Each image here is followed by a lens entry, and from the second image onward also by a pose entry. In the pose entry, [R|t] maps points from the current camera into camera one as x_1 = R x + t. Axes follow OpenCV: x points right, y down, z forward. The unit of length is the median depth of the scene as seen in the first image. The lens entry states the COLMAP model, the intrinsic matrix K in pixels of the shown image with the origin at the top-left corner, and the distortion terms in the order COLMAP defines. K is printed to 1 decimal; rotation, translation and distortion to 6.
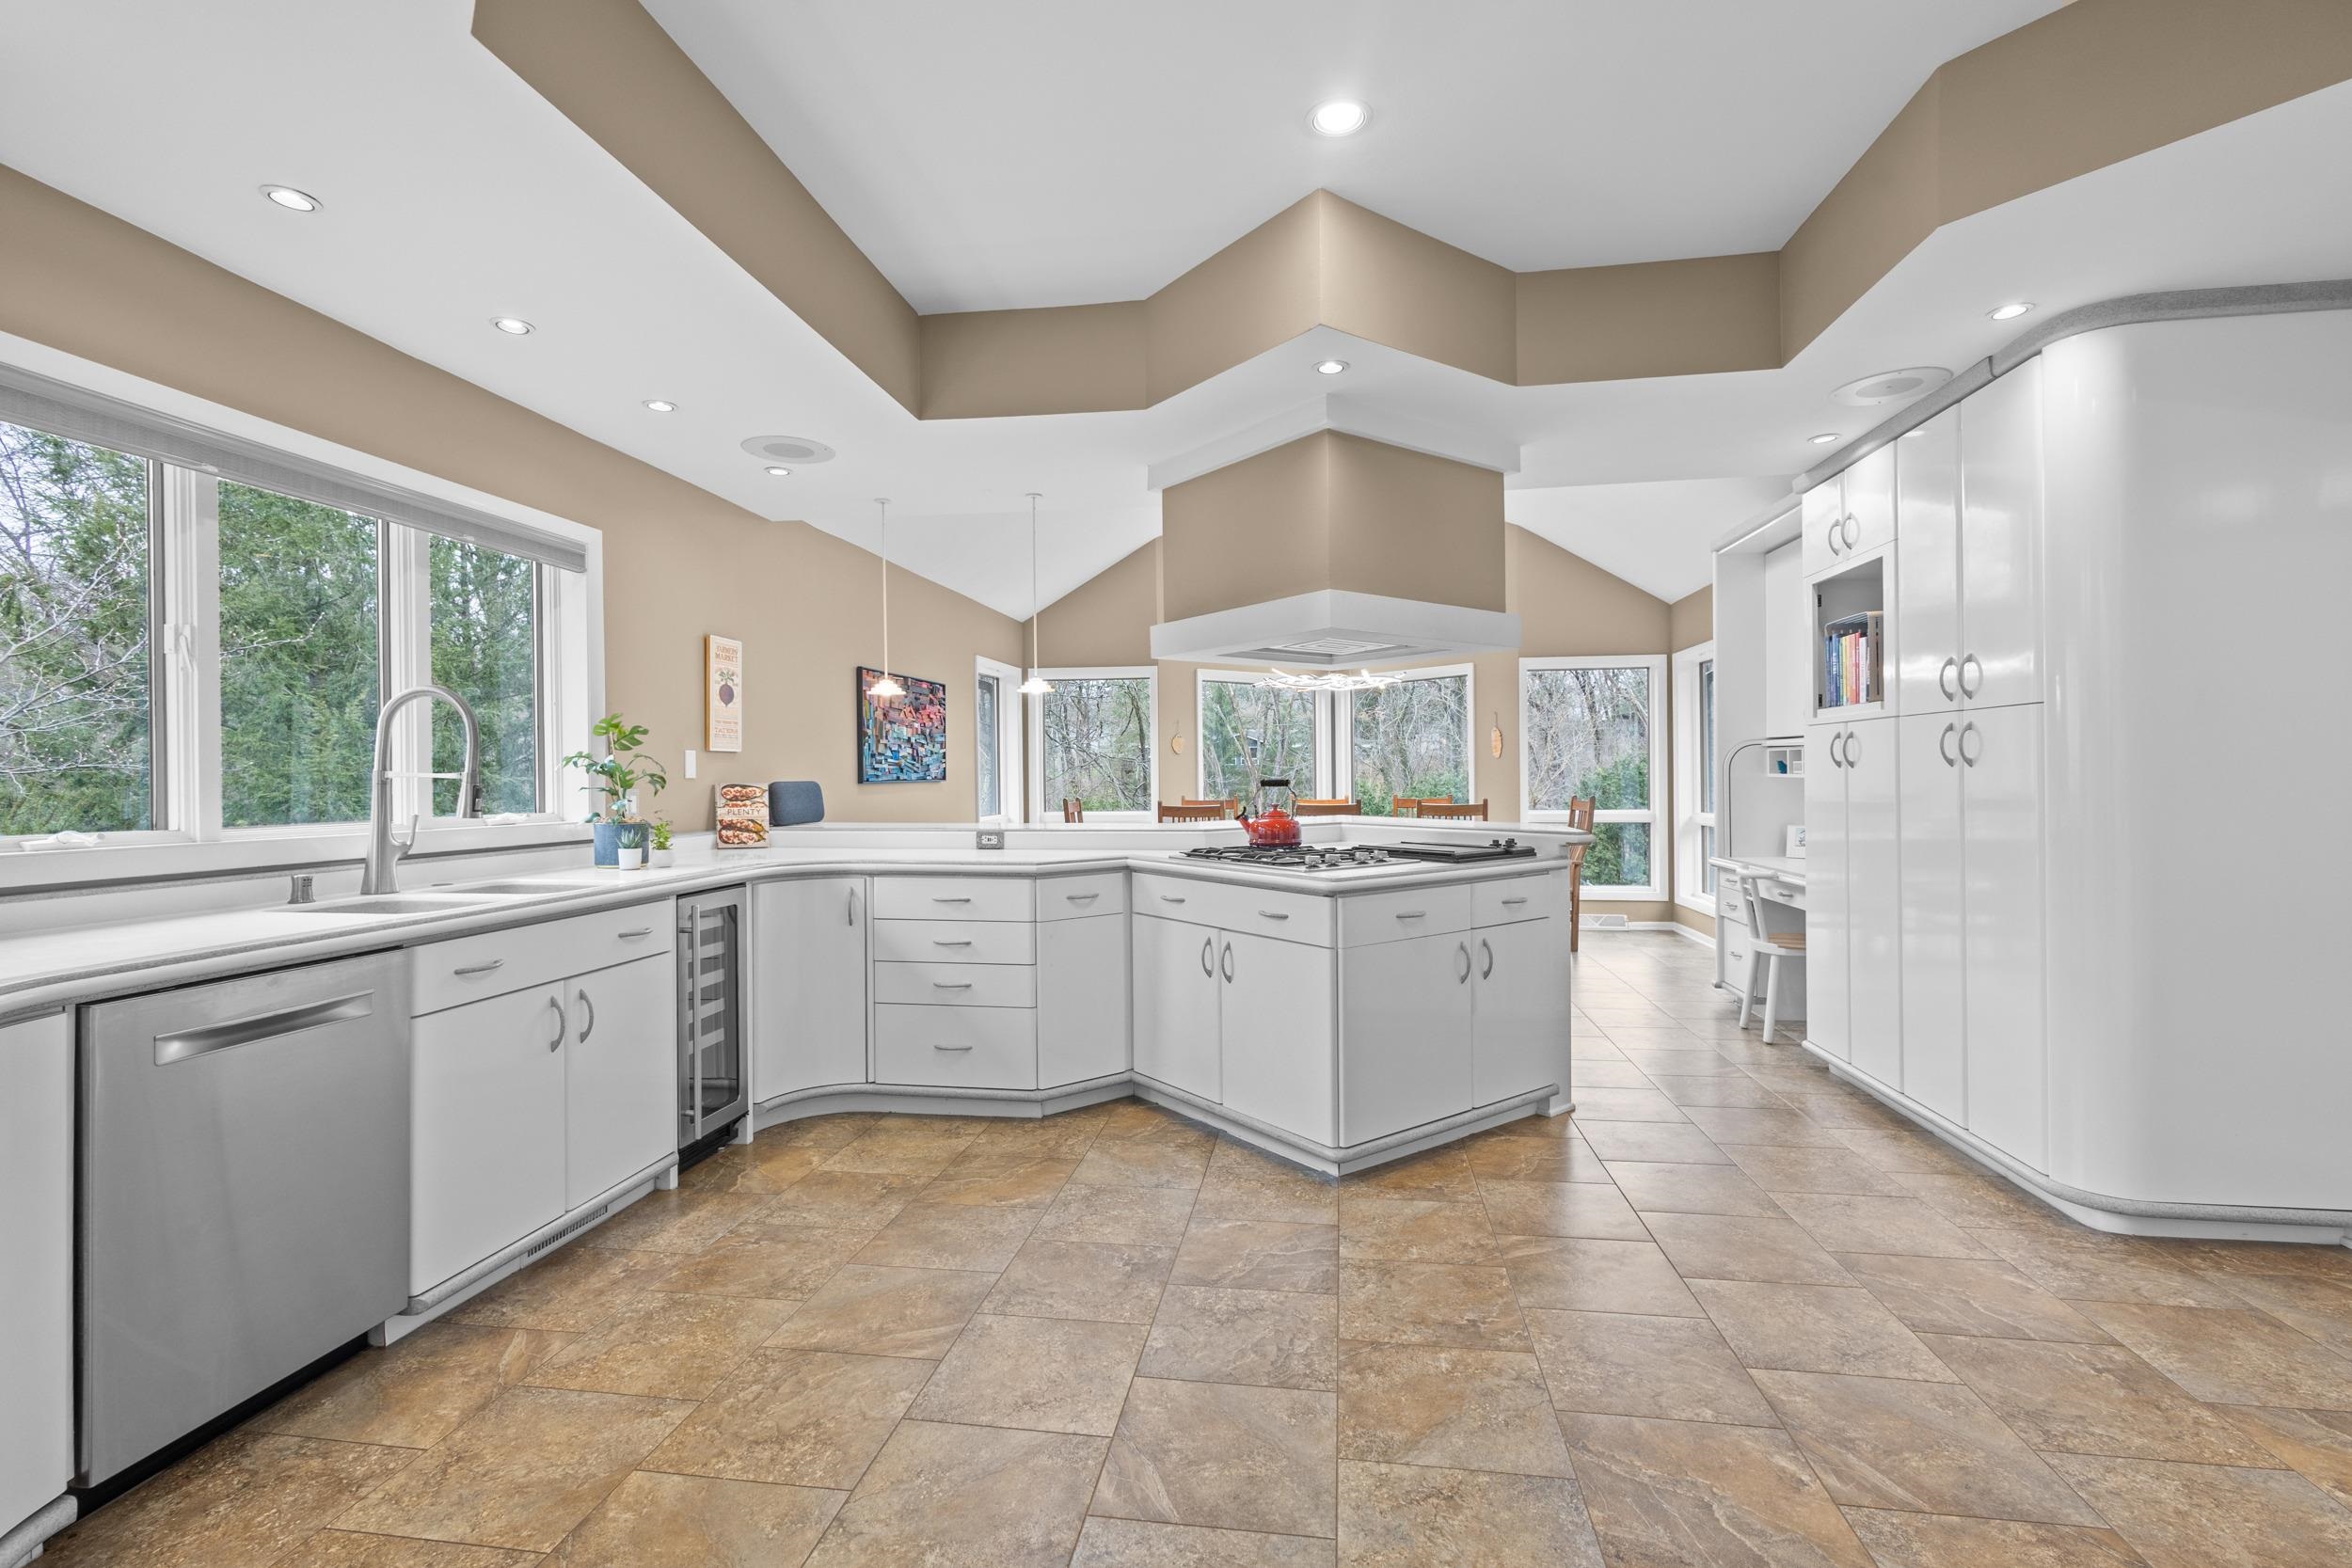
lens RADIAL K [[1073.8, 0, 1173.1], [0, 1073.8, 779.4], [0, 0, 1]] dist [0.011329, -0.003226]
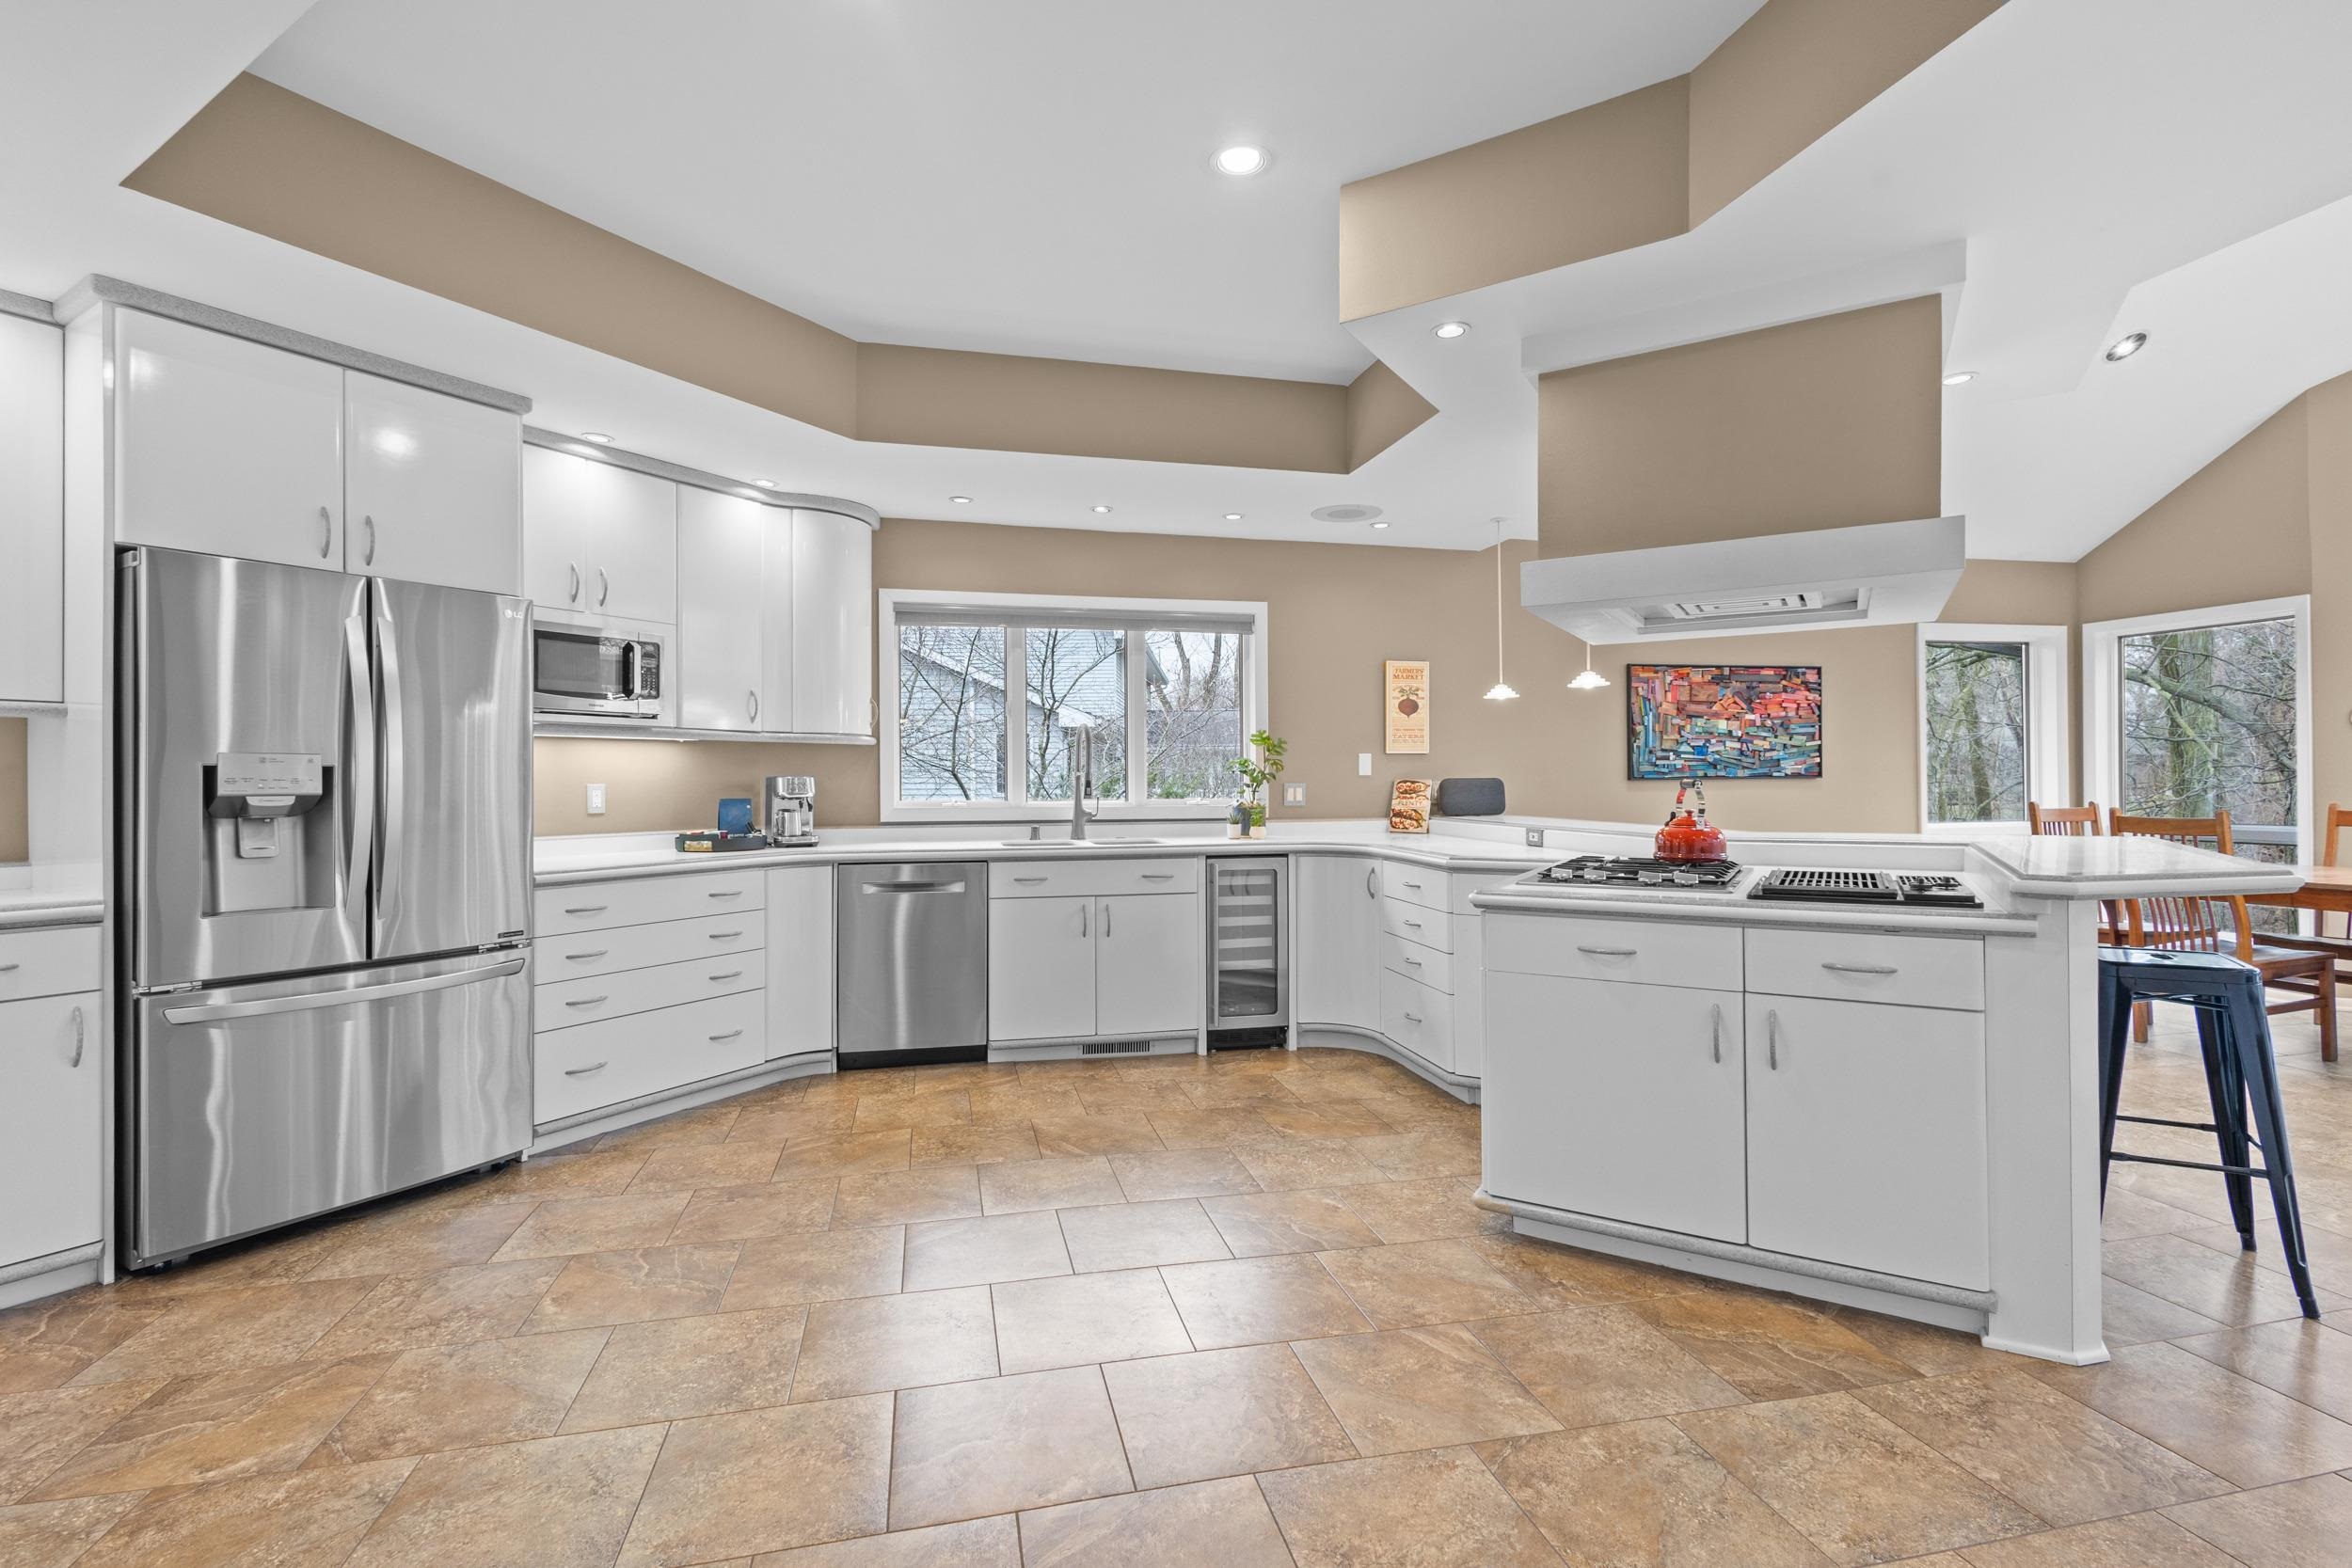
lens RADIAL K [[1073.8, 0, 1169.0], [0, 1073.8, 774.5], [0, 0, 1]] dist [0.011329, -0.003226]
pose [[0.362055, 0.001572, -0.932155, 0.749690], [-0.000240, 0.999999, 0.001594, -0.004697], [0.932157, -0.000353, 0.362055, 0.363366]]
